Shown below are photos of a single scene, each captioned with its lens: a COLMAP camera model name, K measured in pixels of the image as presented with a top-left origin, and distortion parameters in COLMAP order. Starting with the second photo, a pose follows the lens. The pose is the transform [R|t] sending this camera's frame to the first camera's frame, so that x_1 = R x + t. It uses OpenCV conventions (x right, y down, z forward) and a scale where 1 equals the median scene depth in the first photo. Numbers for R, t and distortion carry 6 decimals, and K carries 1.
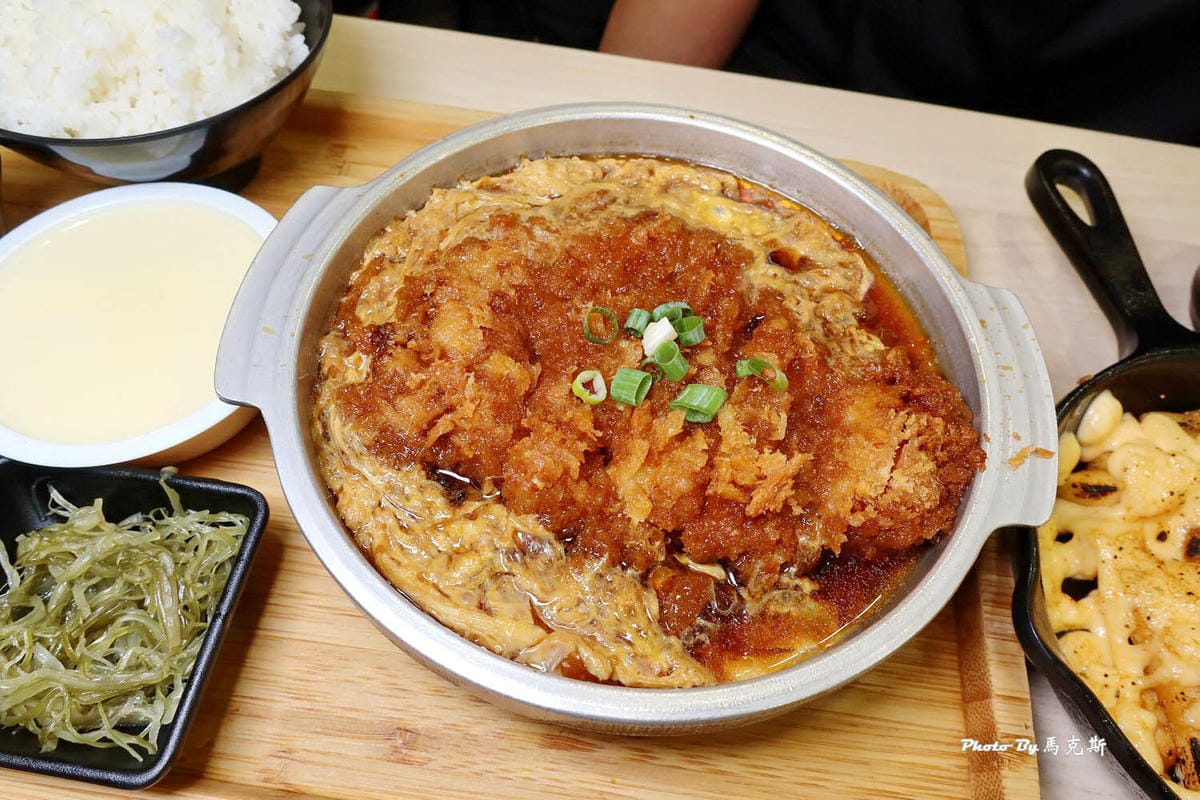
lens RADIAL K [[816.3, 0, 595.6], [0, 816.3, 398.1], [0, 0, 1]] dist [-0.002257, -0.001627]
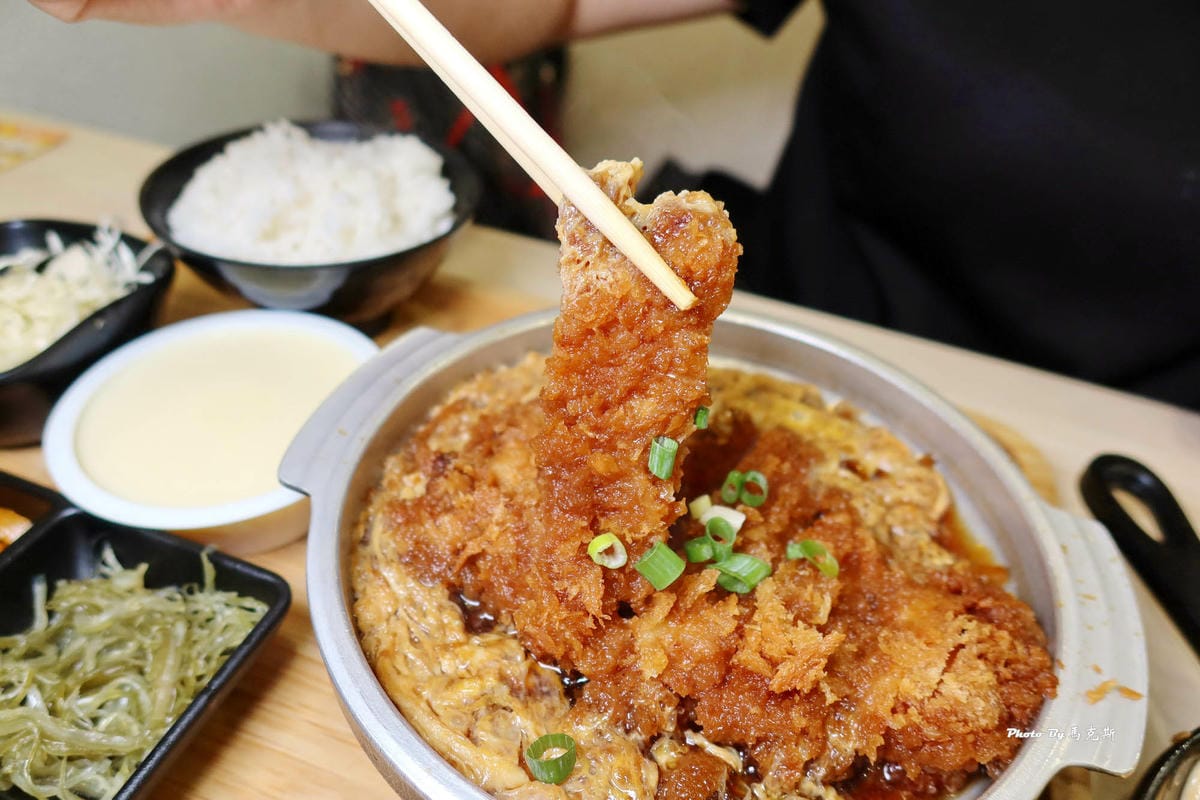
lens RADIAL K [[816.3, 0, 595.6], [0, 816.3, 398.1], [0, 0, 1]] dist [-0.002257, -0.001627]
pose [[0.976763, 0.142102, -0.160441, 0.088665], [-0.186119, 0.933592, -0.306212, 0.143928], [0.106273, 0.328958, 0.938346, 0.024759]]
